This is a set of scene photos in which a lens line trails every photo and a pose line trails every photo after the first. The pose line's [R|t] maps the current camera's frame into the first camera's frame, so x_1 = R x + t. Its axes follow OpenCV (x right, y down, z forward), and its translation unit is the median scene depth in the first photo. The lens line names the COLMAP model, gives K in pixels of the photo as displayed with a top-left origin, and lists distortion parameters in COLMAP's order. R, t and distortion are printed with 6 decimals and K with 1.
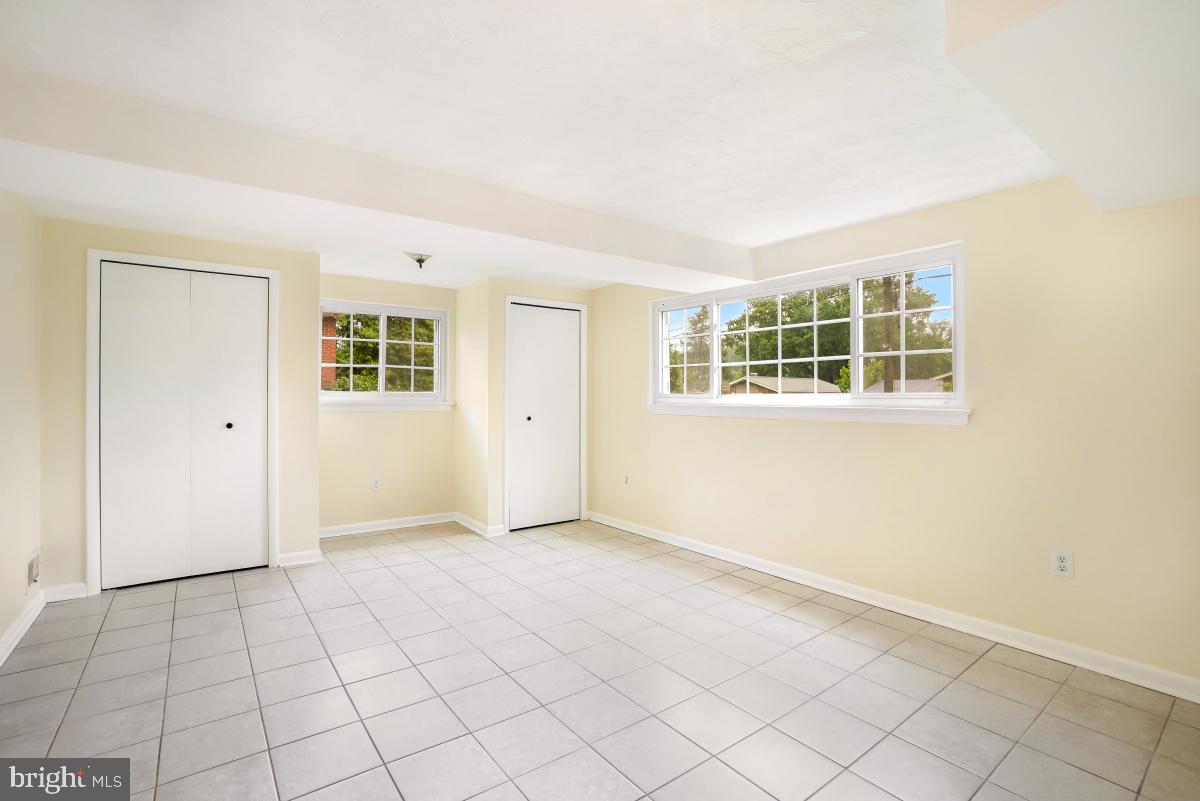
lens RADIAL K [[543.1, 0, 595.4], [0, 543.1, 394.5], [0, 0, 1]] dist [-0.038808, 0.000110]
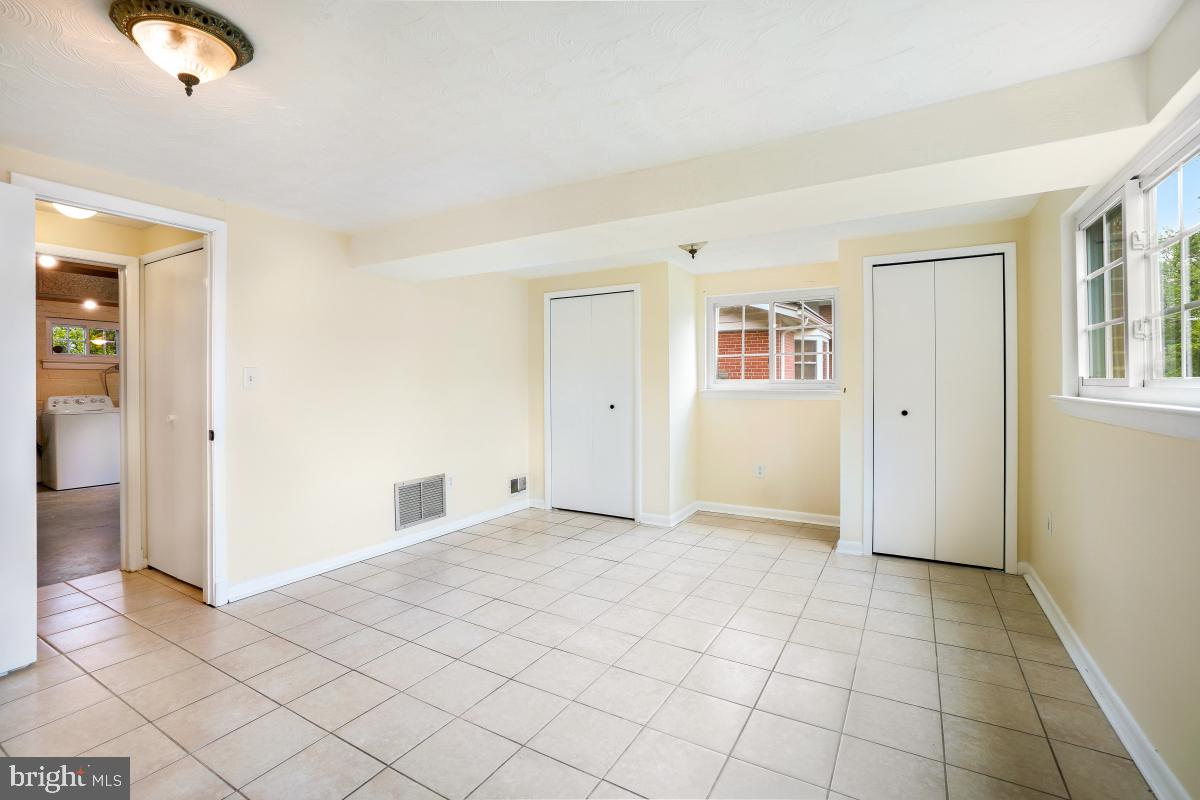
lens RADIAL K [[543.1, 0, 595.4], [0, 543.1, 394.0], [0, 0, 1]] dist [-0.038808, 0.000110]
pose [[0.385509, 0.014790, -0.922585, 0.465883], [0.010819, 0.999730, 0.020547, -0.002677], [0.922641, -0.017903, 0.385245, 0.373624]]
